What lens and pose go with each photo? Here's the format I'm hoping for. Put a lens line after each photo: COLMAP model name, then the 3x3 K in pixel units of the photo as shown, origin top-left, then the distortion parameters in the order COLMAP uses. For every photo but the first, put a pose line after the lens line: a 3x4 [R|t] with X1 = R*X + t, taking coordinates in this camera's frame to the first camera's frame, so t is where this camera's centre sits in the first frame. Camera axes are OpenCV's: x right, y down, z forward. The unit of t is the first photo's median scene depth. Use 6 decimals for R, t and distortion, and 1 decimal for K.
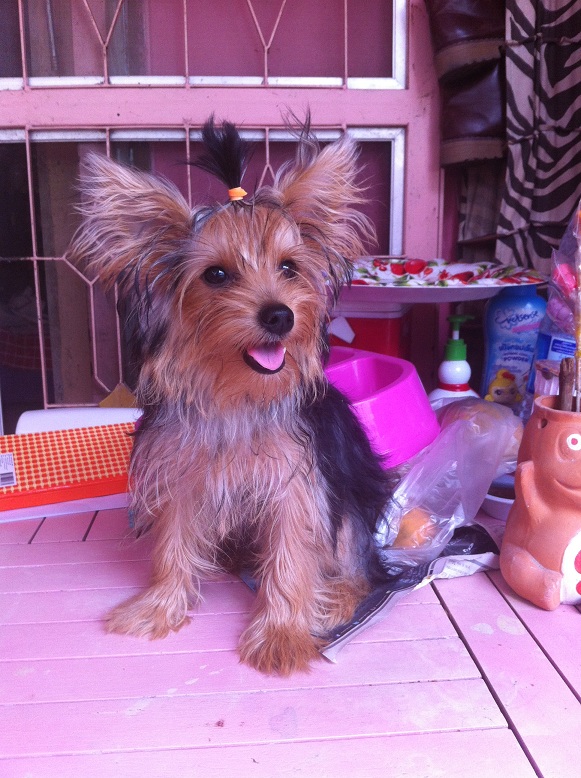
lens RADIAL K [[785.2, 0, 290.5], [0, 785.2, 389.0], [0, 0, 1]] dist [0.017128, -0.193529]
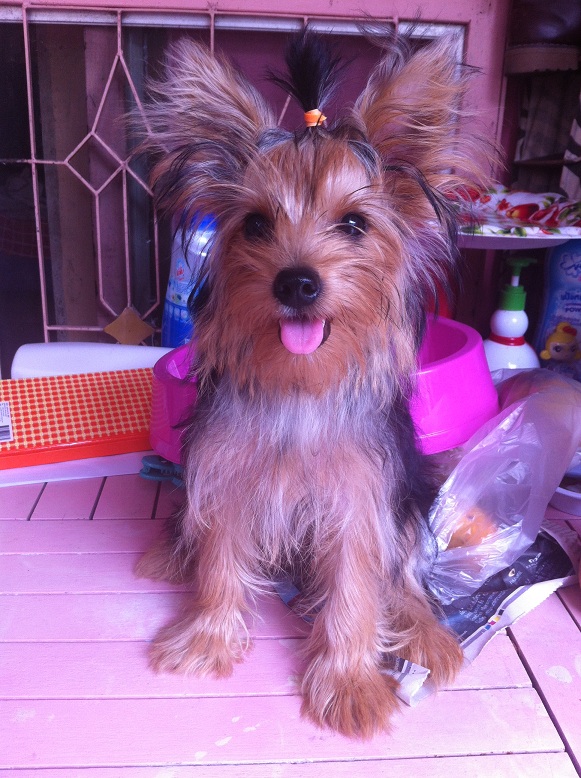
lens RADIAL K [[781.6, 0, 294.1], [0, 781.6, 393.5], [0, 0, 1]] dist [-0.007655, -0.134429]
pose [[0.999016, 0.042968, 0.010995, -0.035967], [-0.044148, 0.987162, 0.153501, -0.060990], [-0.004258, -0.153836, 0.988087, 0.110853]]
